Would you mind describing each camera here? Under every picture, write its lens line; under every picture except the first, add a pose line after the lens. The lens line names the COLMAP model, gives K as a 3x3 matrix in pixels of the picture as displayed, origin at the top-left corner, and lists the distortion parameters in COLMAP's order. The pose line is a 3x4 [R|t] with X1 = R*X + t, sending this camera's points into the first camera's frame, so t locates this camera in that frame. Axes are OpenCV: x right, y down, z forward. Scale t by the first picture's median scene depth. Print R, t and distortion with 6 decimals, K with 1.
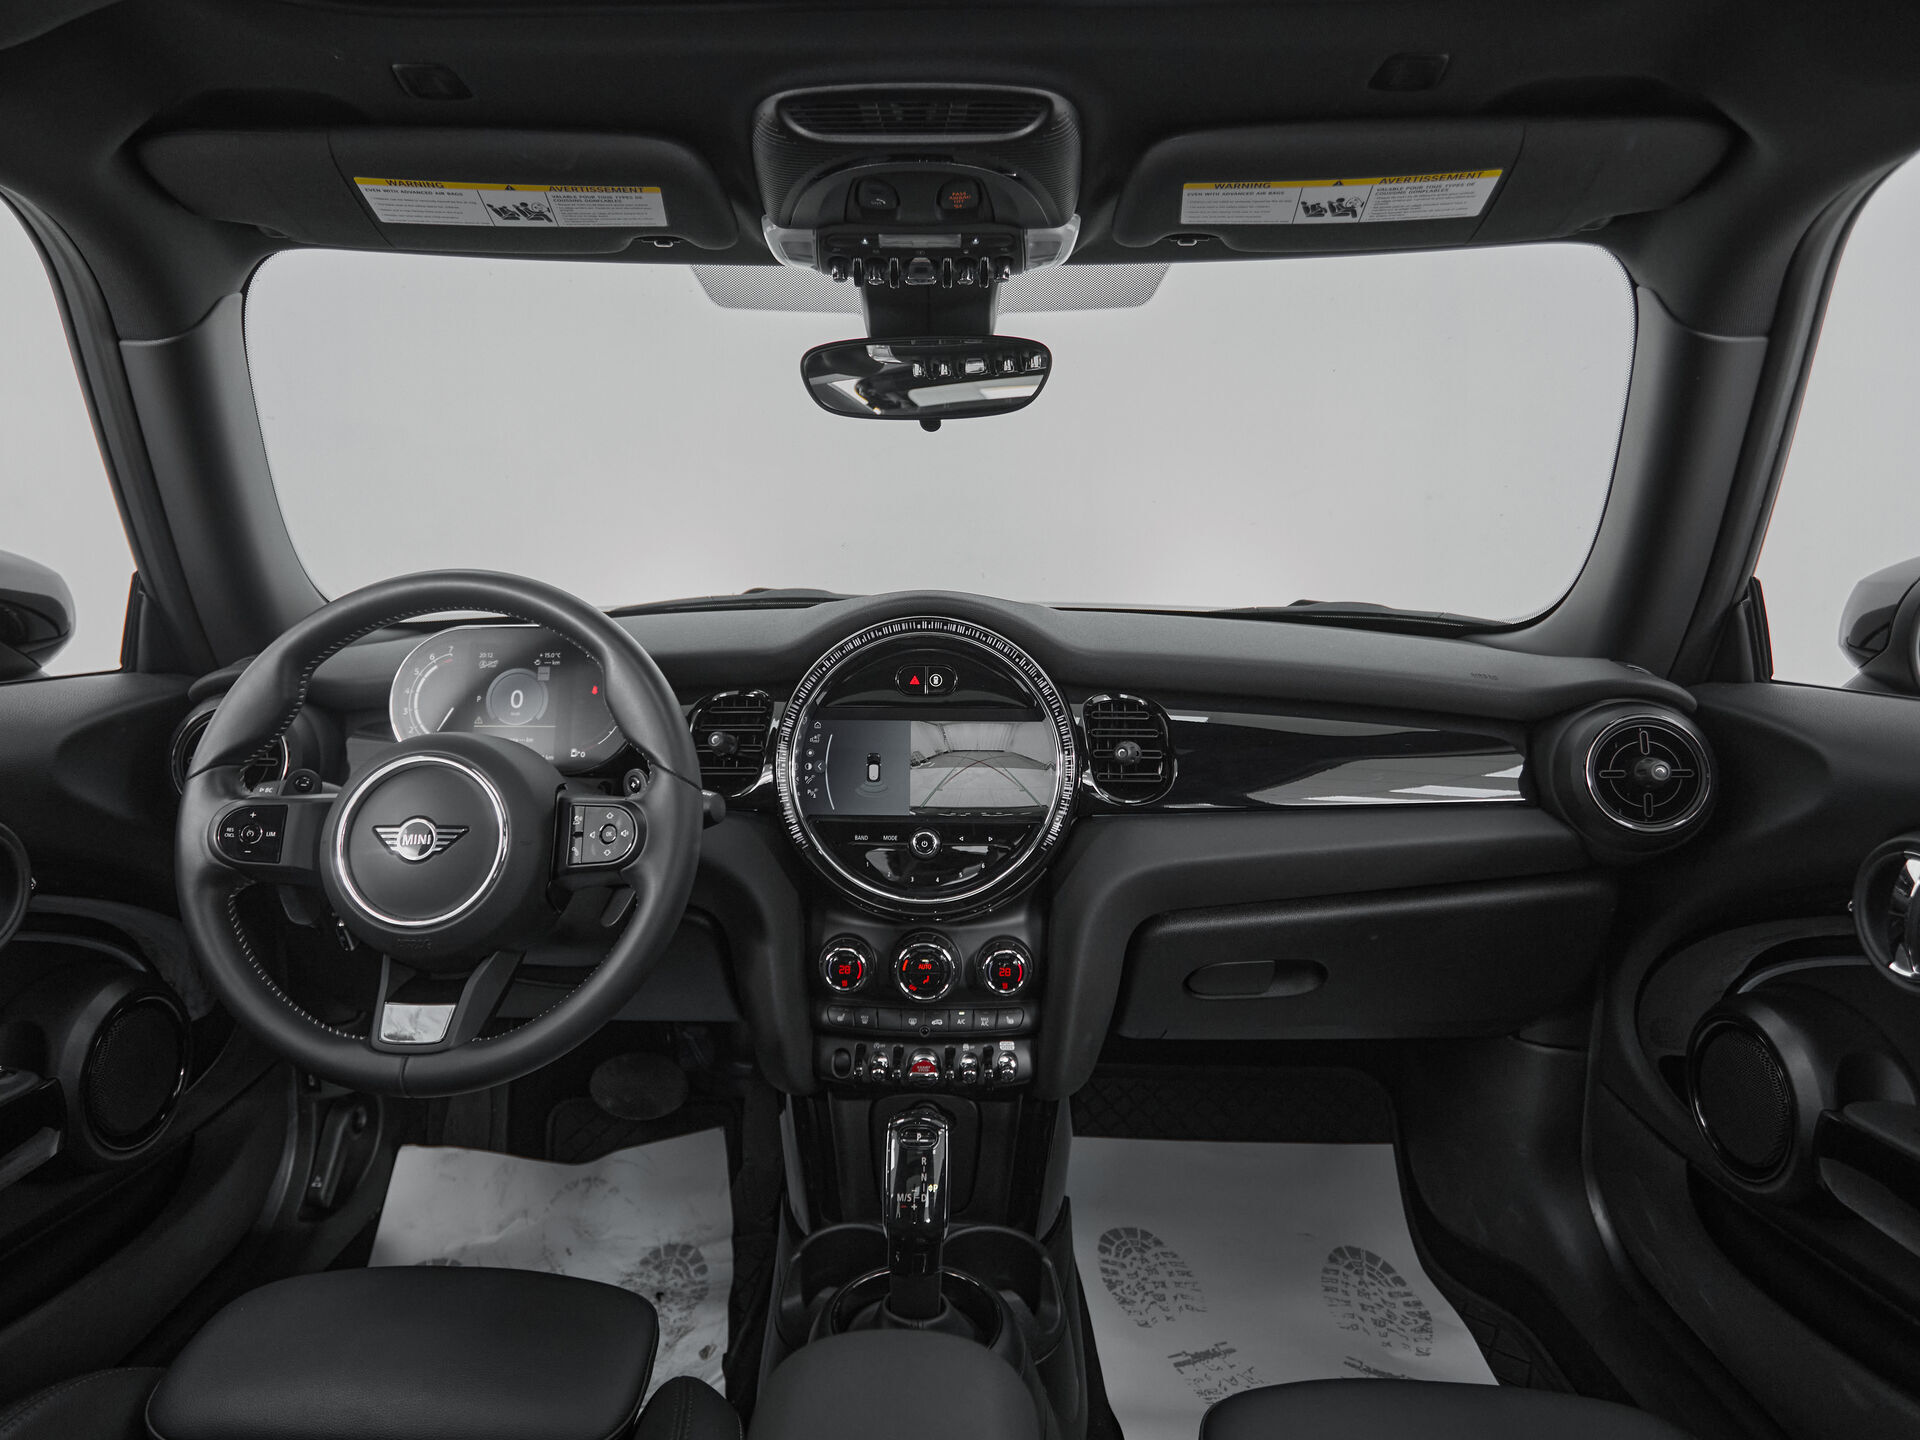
lens RADIAL K [[1174.7, 0, 920.1], [0, 1174.7, 721.2], [0, 0, 1]] dist [-0.012468, 0.009010]
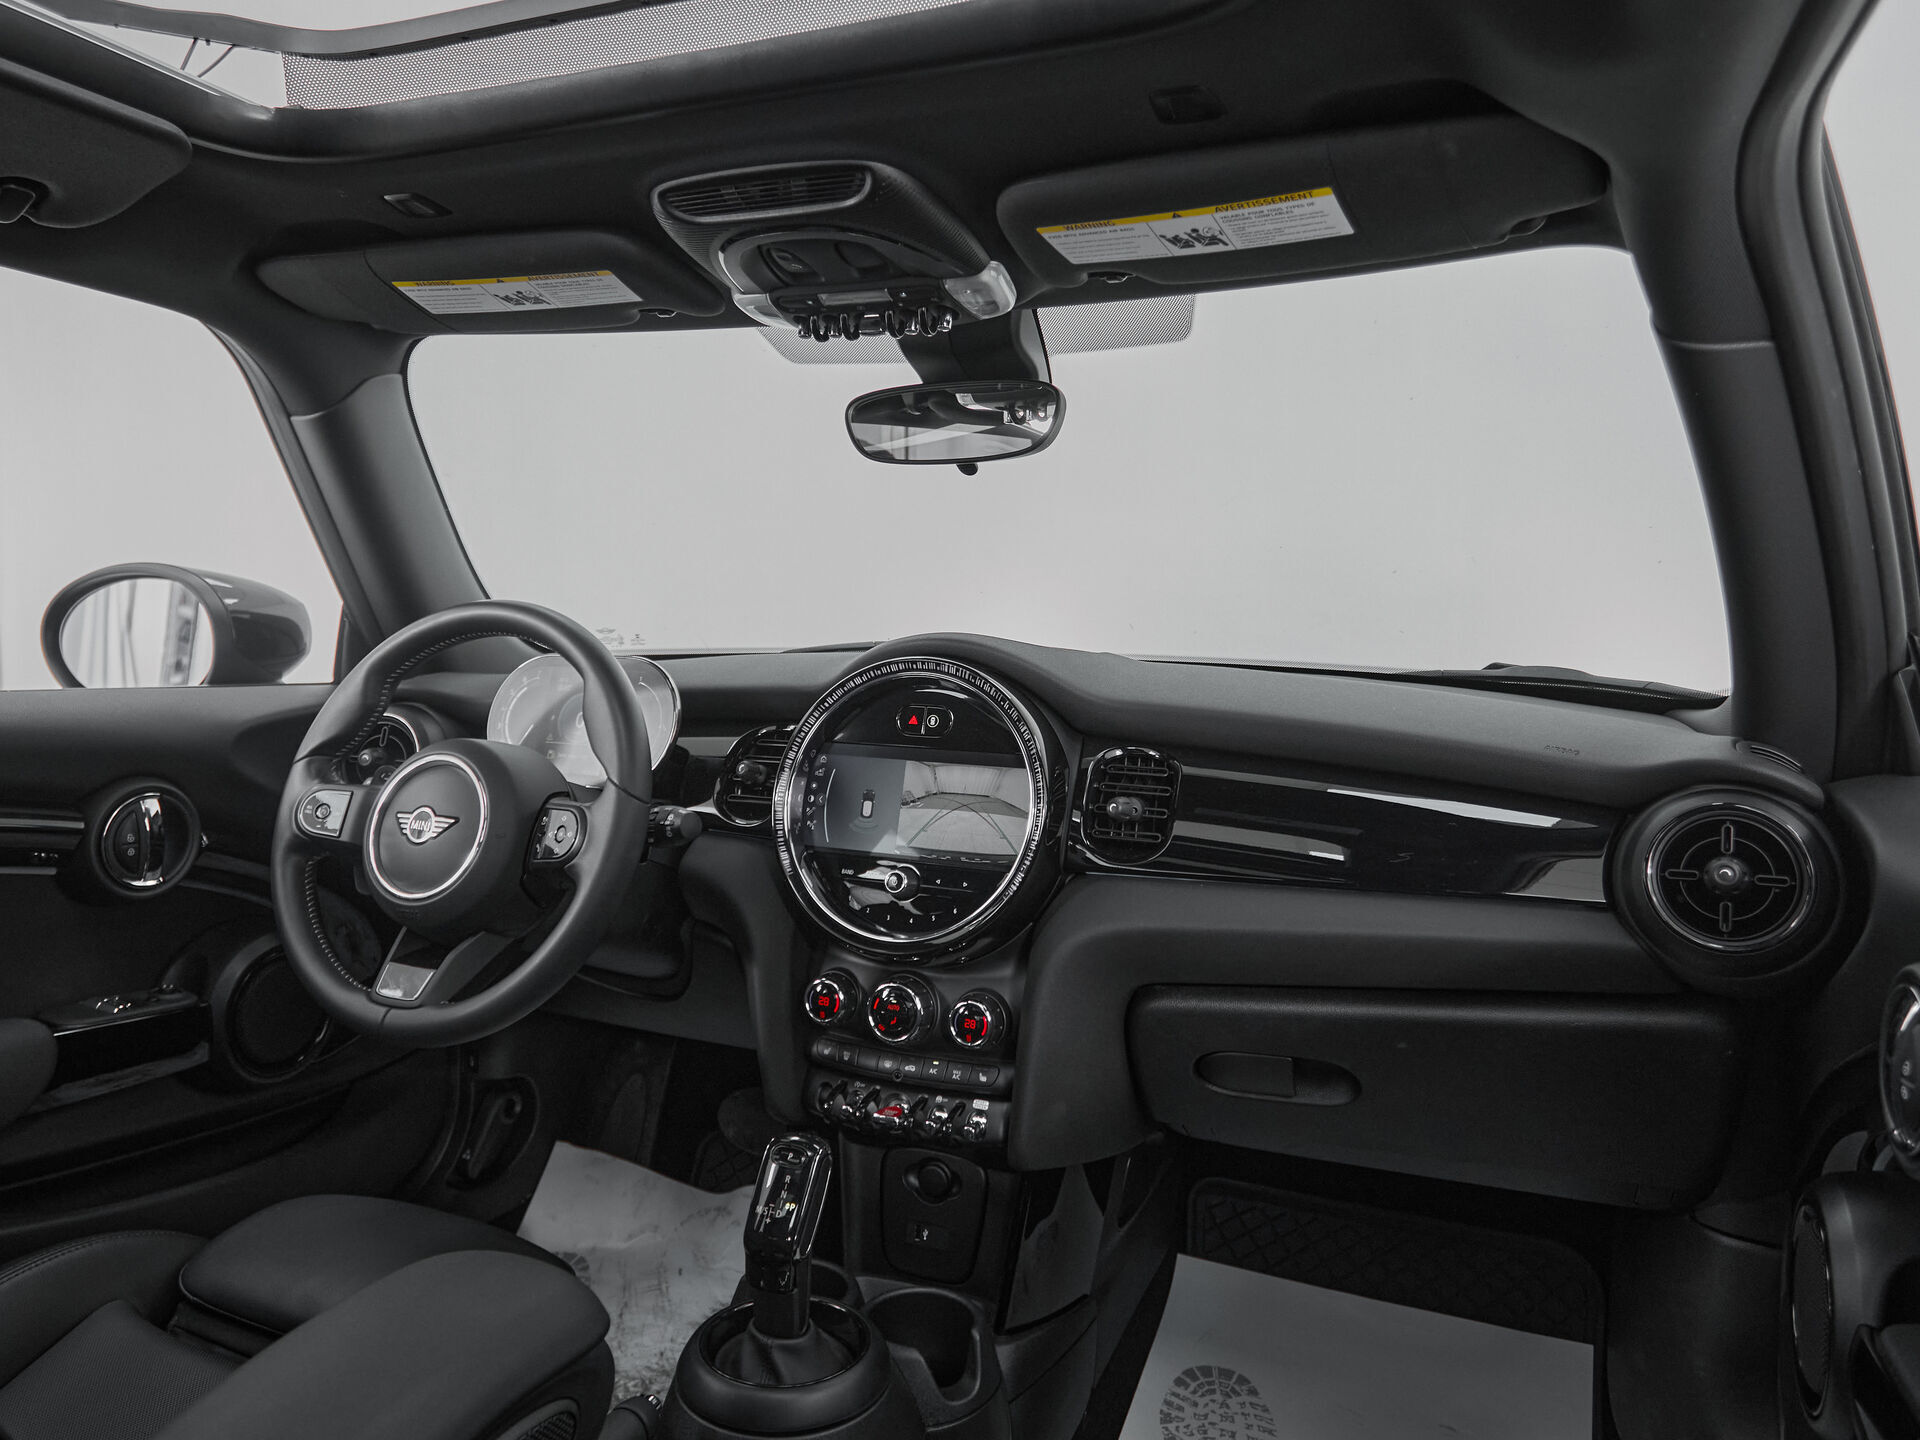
lens RADIAL K [[1334.3, 0, 944.1], [0, 1334.3, 713.8], [0, 0, 1]] dist [-0.005255, -0.002608]
pose [[0.929308, 0.046452, -0.366374, 0.439298], [-0.071346, 0.995951, -0.054693, 0.020271], [0.362350, 0.076966, 0.928859, -0.049457]]
